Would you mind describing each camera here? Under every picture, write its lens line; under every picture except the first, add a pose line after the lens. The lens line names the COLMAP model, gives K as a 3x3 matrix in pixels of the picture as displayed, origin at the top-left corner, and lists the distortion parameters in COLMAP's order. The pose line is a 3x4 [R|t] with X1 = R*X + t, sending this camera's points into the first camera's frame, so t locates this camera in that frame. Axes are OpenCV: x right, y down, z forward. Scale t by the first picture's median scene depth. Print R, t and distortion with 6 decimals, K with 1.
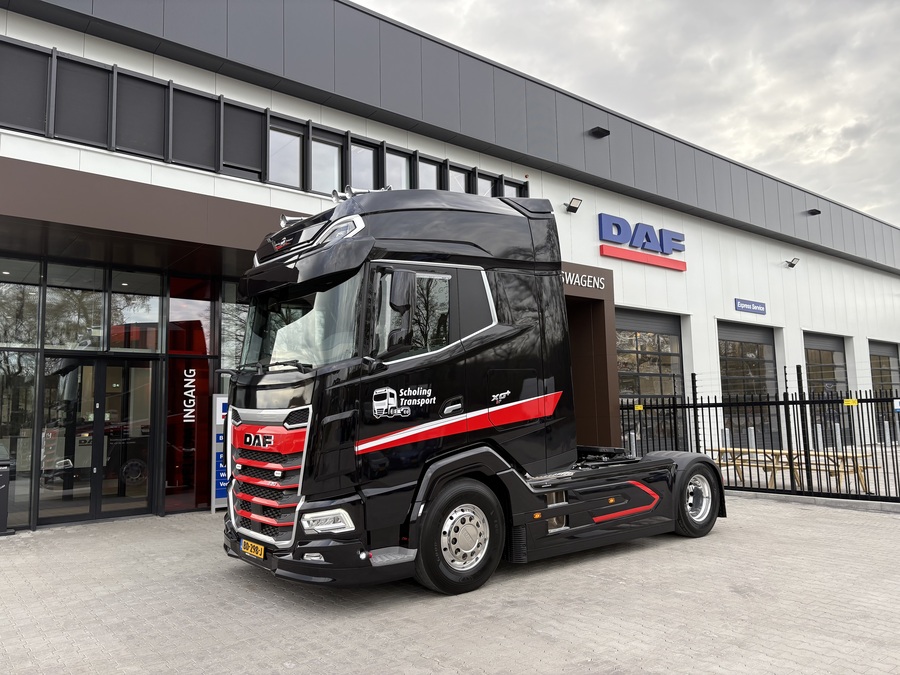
lens RADIAL K [[685.2, 0, 450.0], [0, 685.2, 337.5], [0, 0, 1]] dist [0.027500, -0.001113]
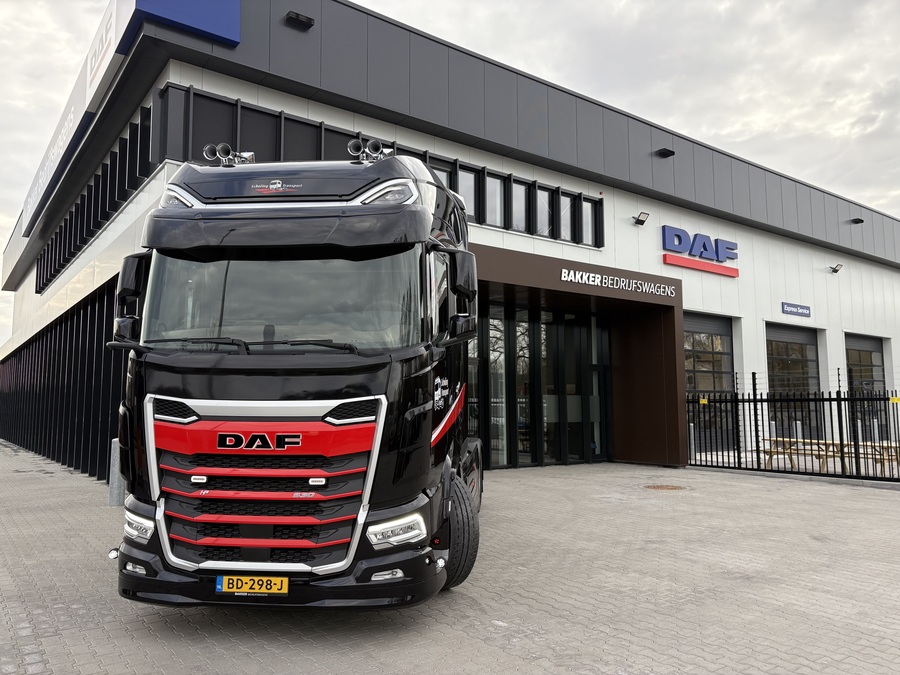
lens RADIAL K [[689.4, 0, 450.0], [0, 689.4, 337.5], [0, 0, 1]] dist [0.035813, -0.026113]
pose [[0.999448, 0.014943, -0.029662, -0.105832], [-0.014537, 0.999798, 0.013871, -0.012917], [0.029863, -0.013432, 0.999464, -0.149014]]
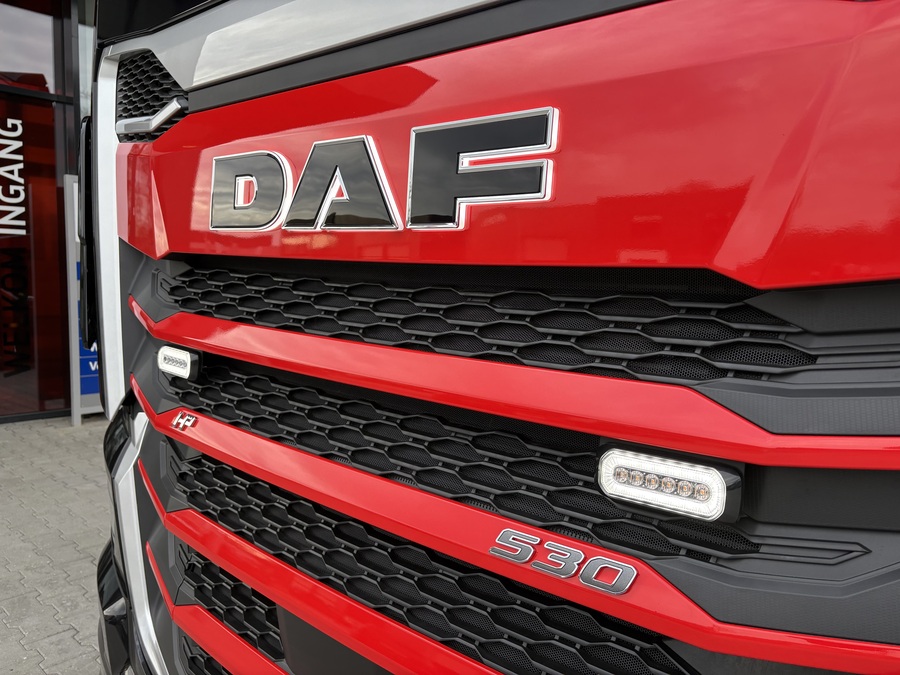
lens RADIAL K [[689.4, 0, 450.0], [0, 689.4, 337.5], [0, 0, 1]] dist [0.035813, -0.026113]
pose [[0.987714, 0.029990, 0.153368, -0.112813], [-0.058562, 0.980929, 0.185334, 0.061790], [-0.144885, -0.192039, 0.970633, 0.348859]]
